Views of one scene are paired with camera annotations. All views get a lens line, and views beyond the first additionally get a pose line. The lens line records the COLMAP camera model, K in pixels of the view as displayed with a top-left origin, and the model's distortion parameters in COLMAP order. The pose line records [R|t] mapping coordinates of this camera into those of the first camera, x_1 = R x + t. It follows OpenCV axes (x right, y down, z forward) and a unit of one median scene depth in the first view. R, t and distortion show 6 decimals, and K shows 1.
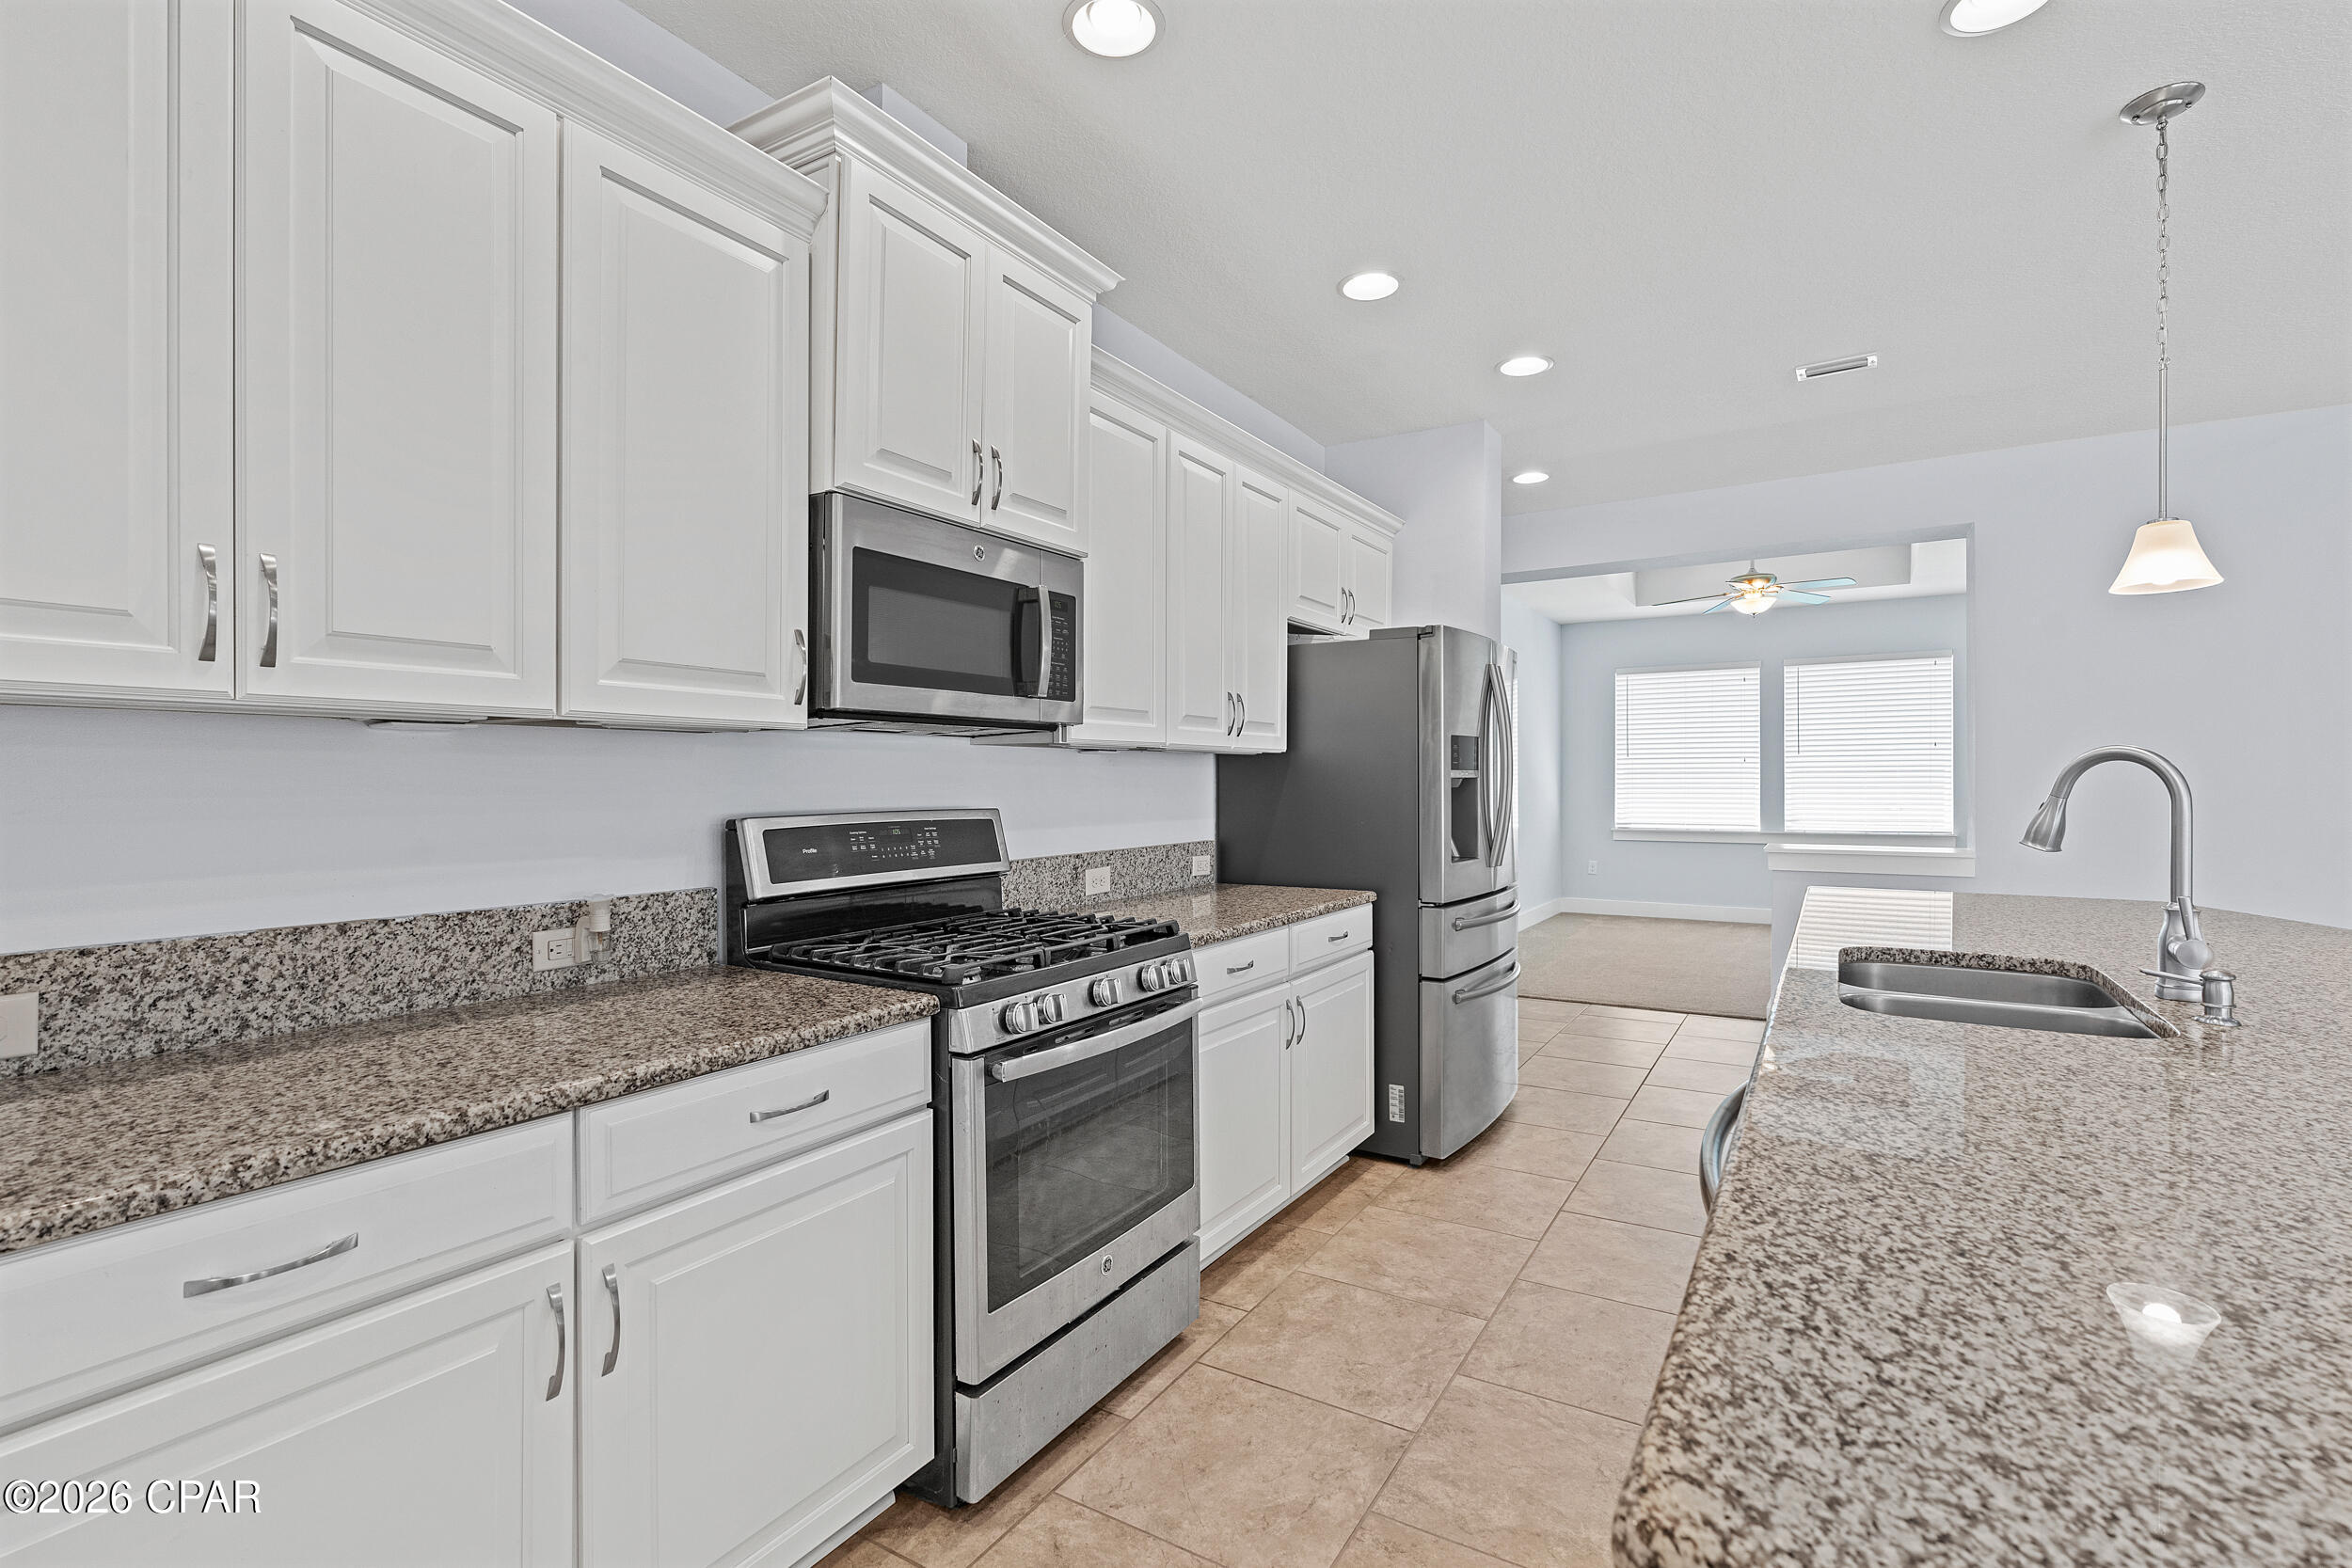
lens RADIAL K [[1062.8, 0, 1188.3], [0, 1062.8, 783.8], [0, 0, 1]] dist [-0.008544, 0.003376]
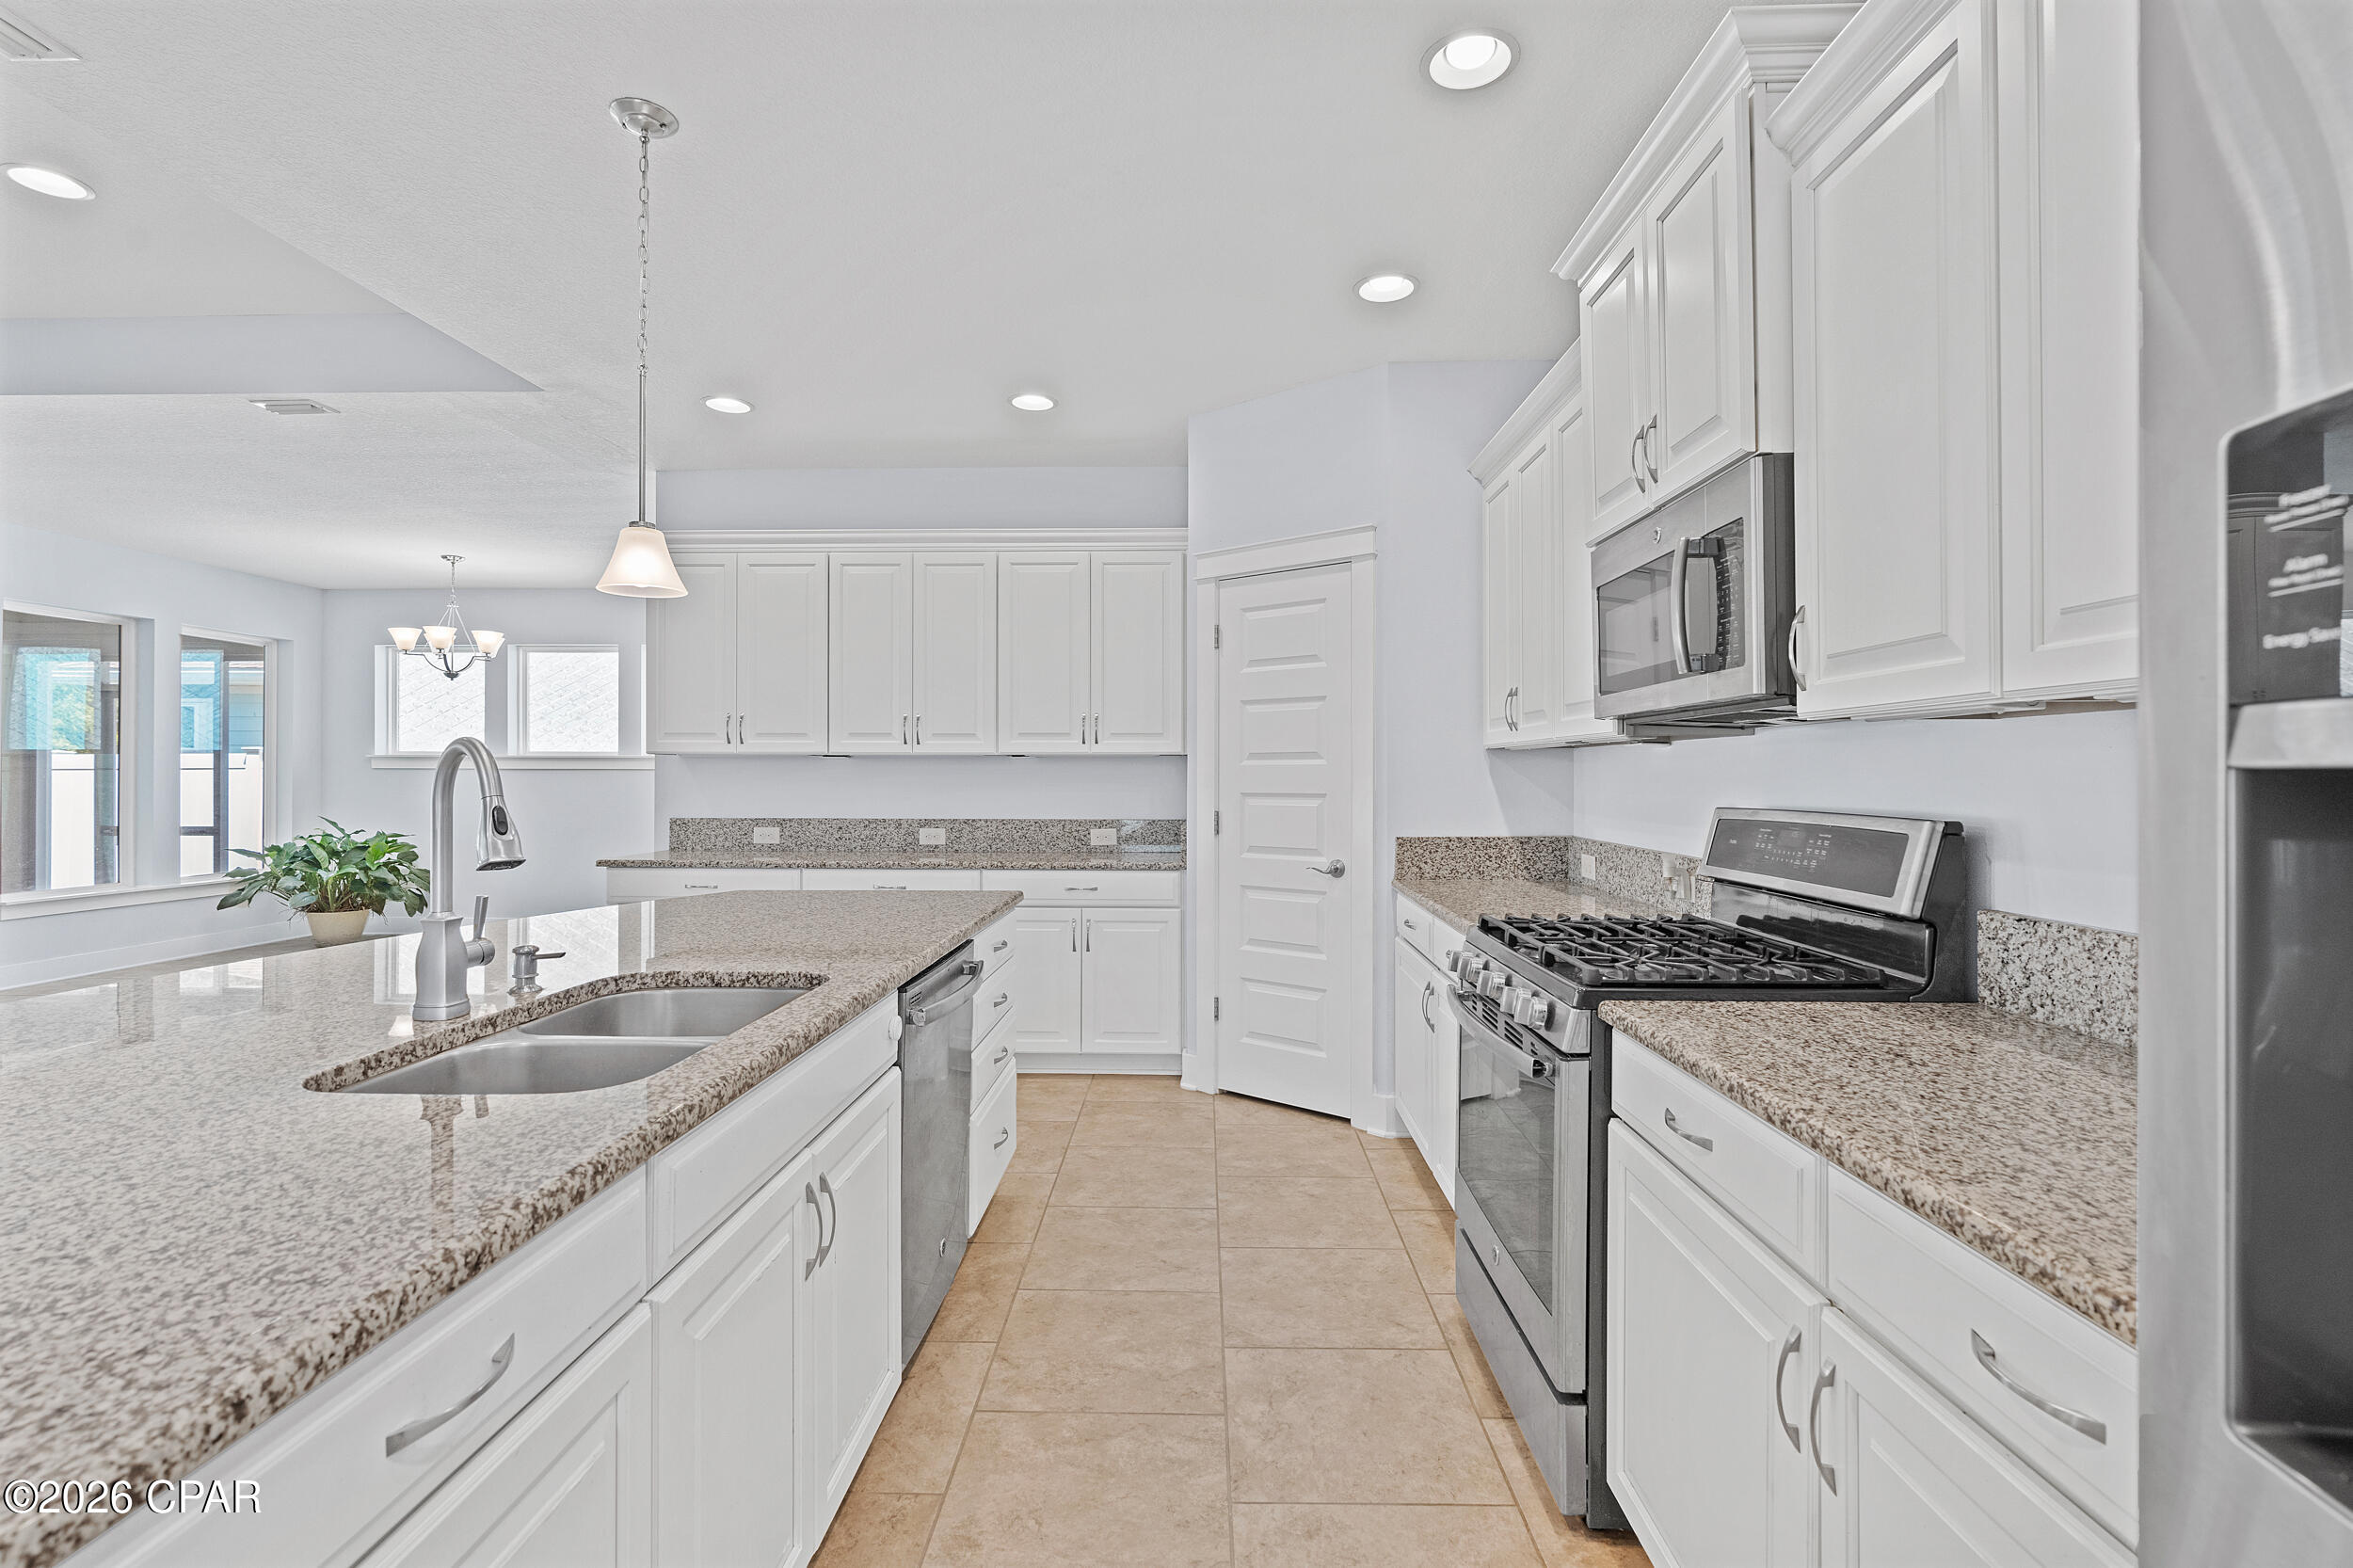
lens RADIAL K [[1063.3, 0, 1184.9], [0, 1063.3, 776.1], [0, 0, 1]] dist [-0.008544, 0.003376]
pose [[-0.860971, 0.002374, -0.508648, 0.663957], [0.000145, 0.999990, 0.004422, -0.007416], [0.508654, 0.003734, -0.860963, 1.648786]]
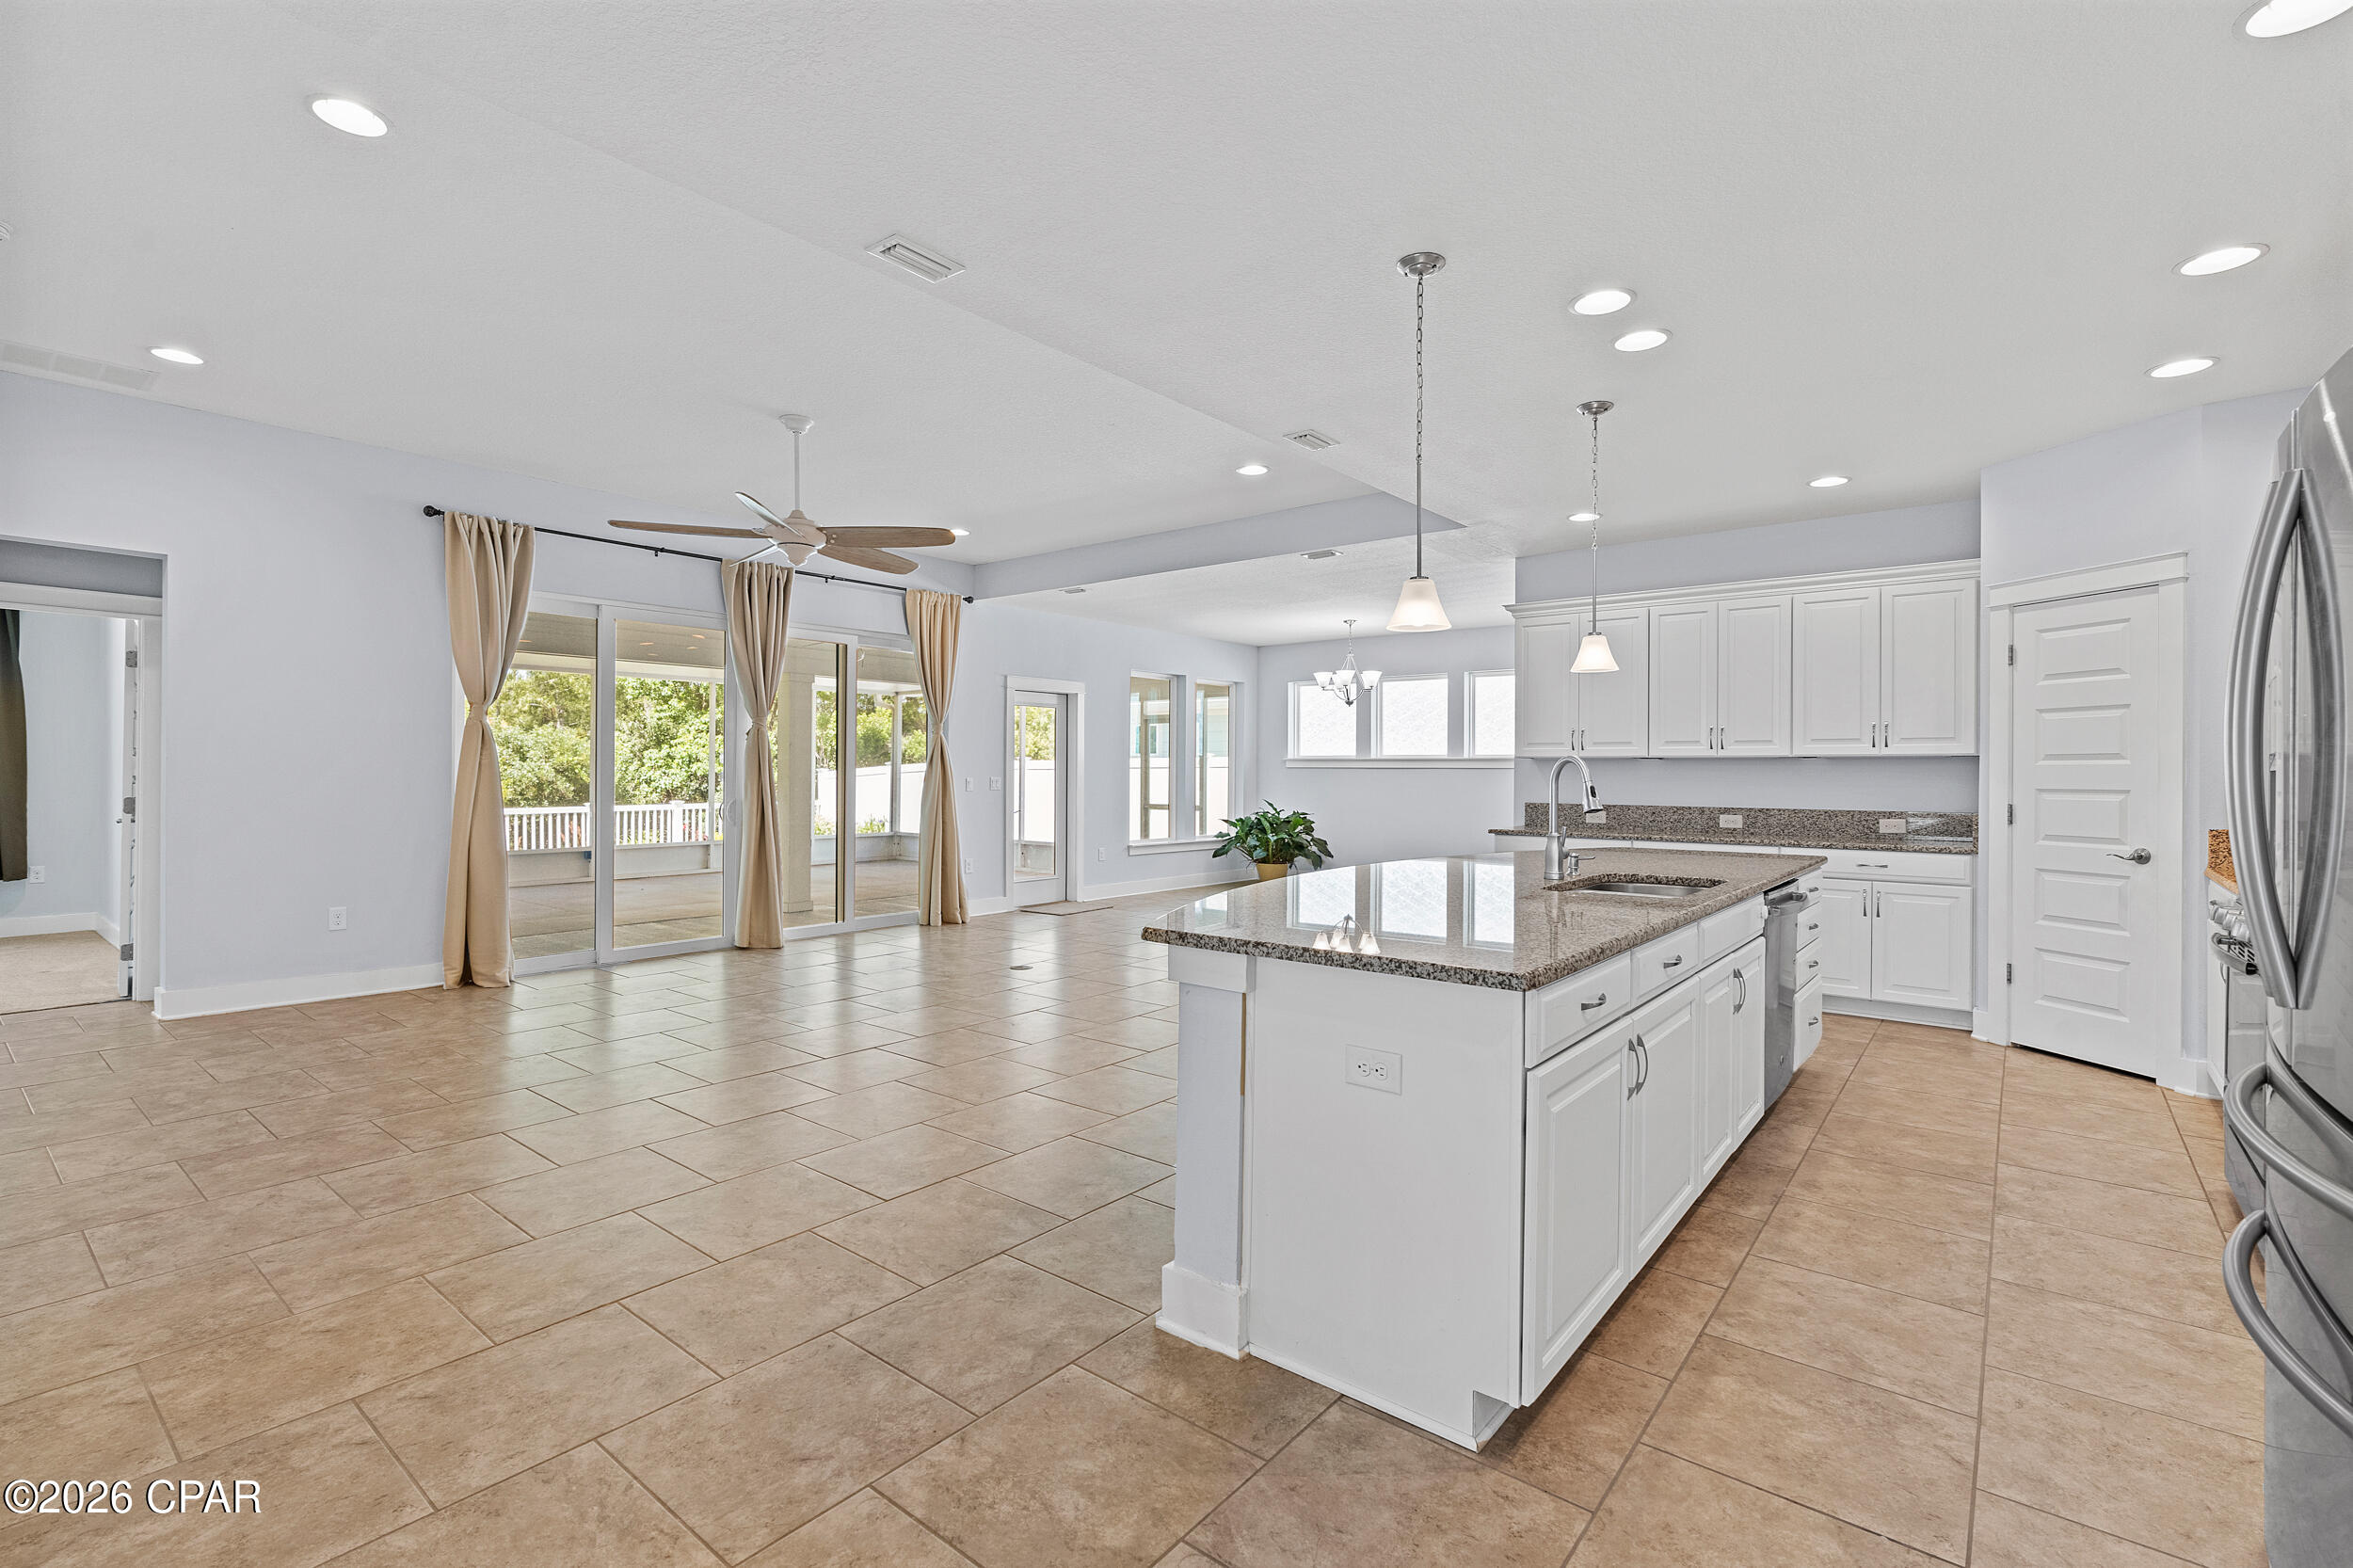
lens RADIAL K [[1063.3, 0, 1182.8], [0, 1063.3, 772.7], [0, 0, 1]] dist [-0.008544, 0.003376]
pose [[-0.992303, -0.000761, 0.123833, 1.093959], [-0.000348, 0.999994, 0.003354, -0.009311], [-0.123835, 0.003285, -0.992297, 2.458834]]
